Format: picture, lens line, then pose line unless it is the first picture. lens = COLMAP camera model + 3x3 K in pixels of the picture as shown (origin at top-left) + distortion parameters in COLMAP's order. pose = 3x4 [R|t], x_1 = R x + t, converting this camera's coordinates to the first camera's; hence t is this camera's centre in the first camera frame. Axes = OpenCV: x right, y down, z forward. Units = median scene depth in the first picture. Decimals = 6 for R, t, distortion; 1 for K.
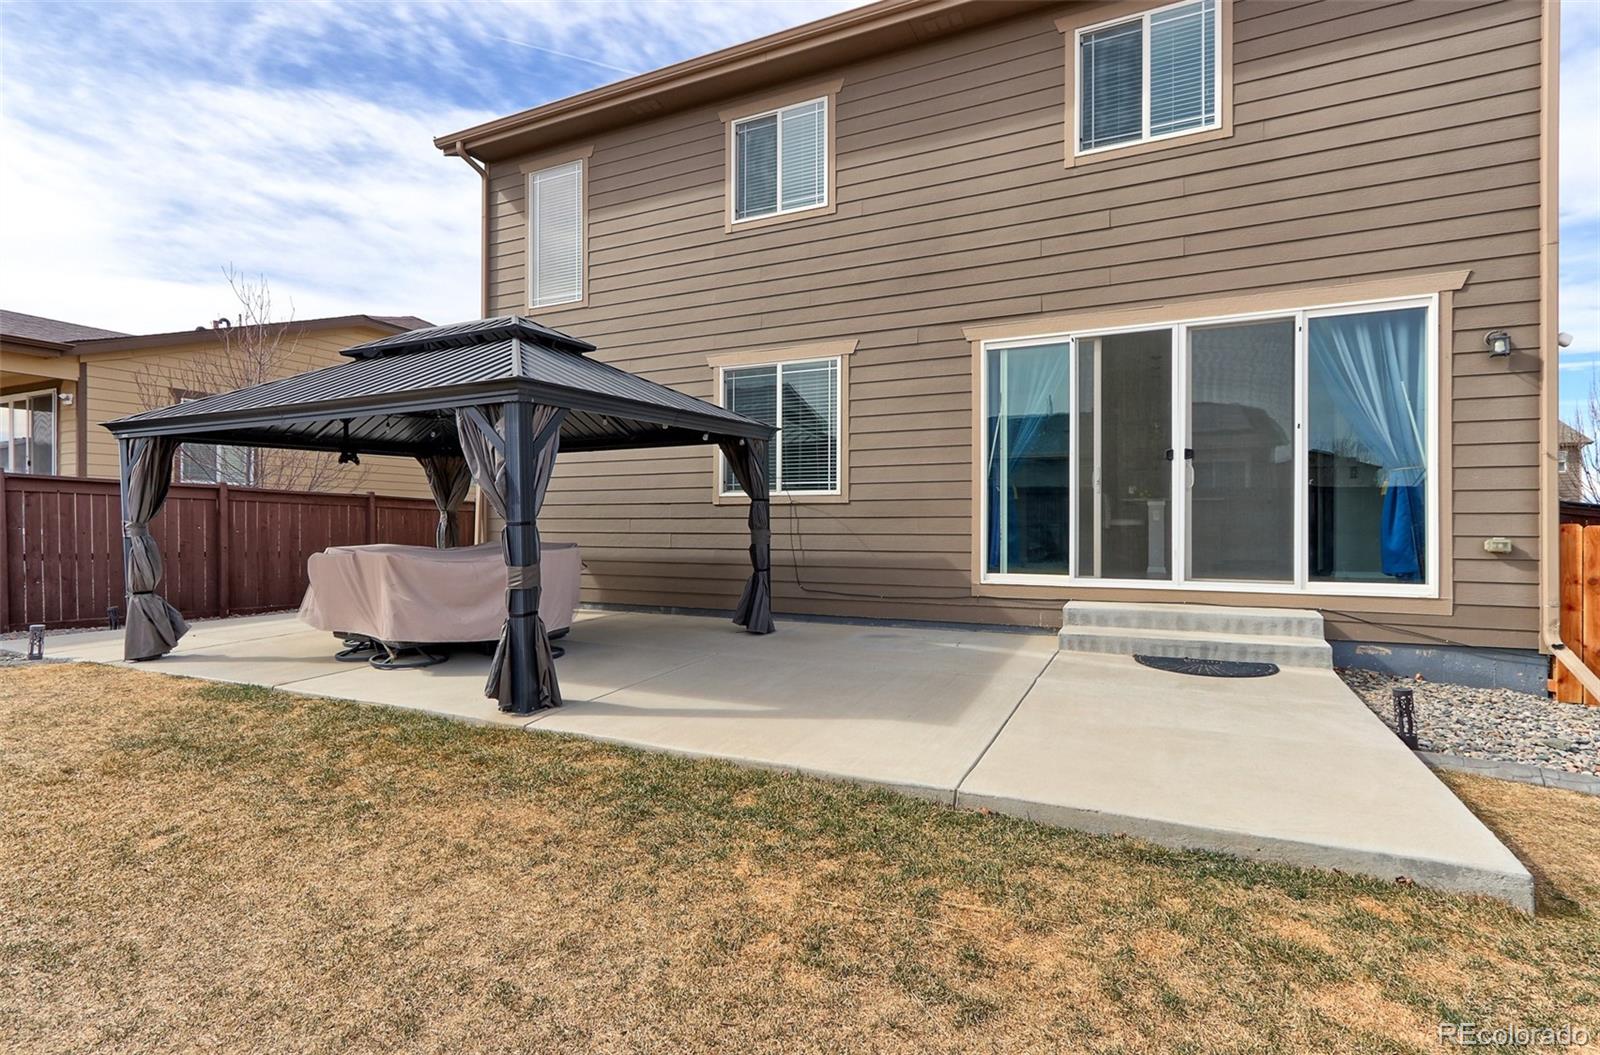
lens RADIAL K [[690.6, 0, 836.2], [0, 690.6, 512.5], [0, 0, 1]] dist [-0.004688, -0.002422]
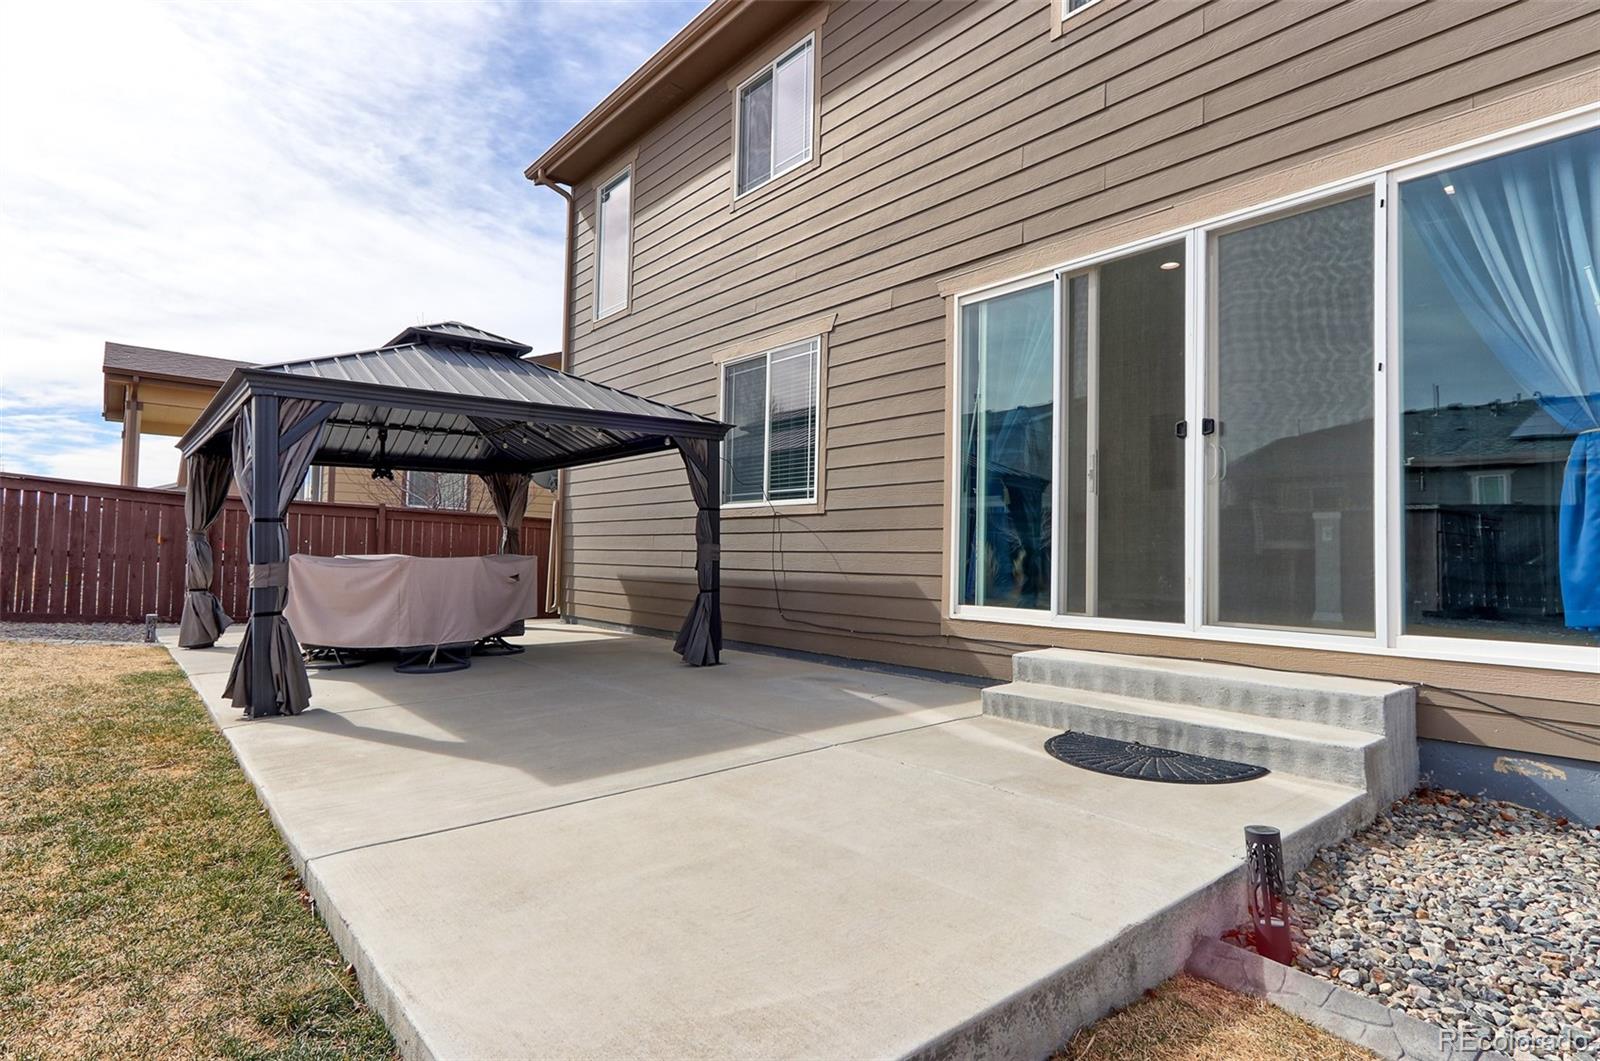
lens RADIAL K [[765.9, 0, 852.5], [0, 765.9, 520.7], [0, 0, 1]] dist [-0.001367, -0.000719]
pose [[0.922175, -0.003763, -0.386754, 0.430052], [-0.009950, 0.999391, -0.033449, 0.026518], [0.386644, 0.034695, 0.921576, 0.195457]]
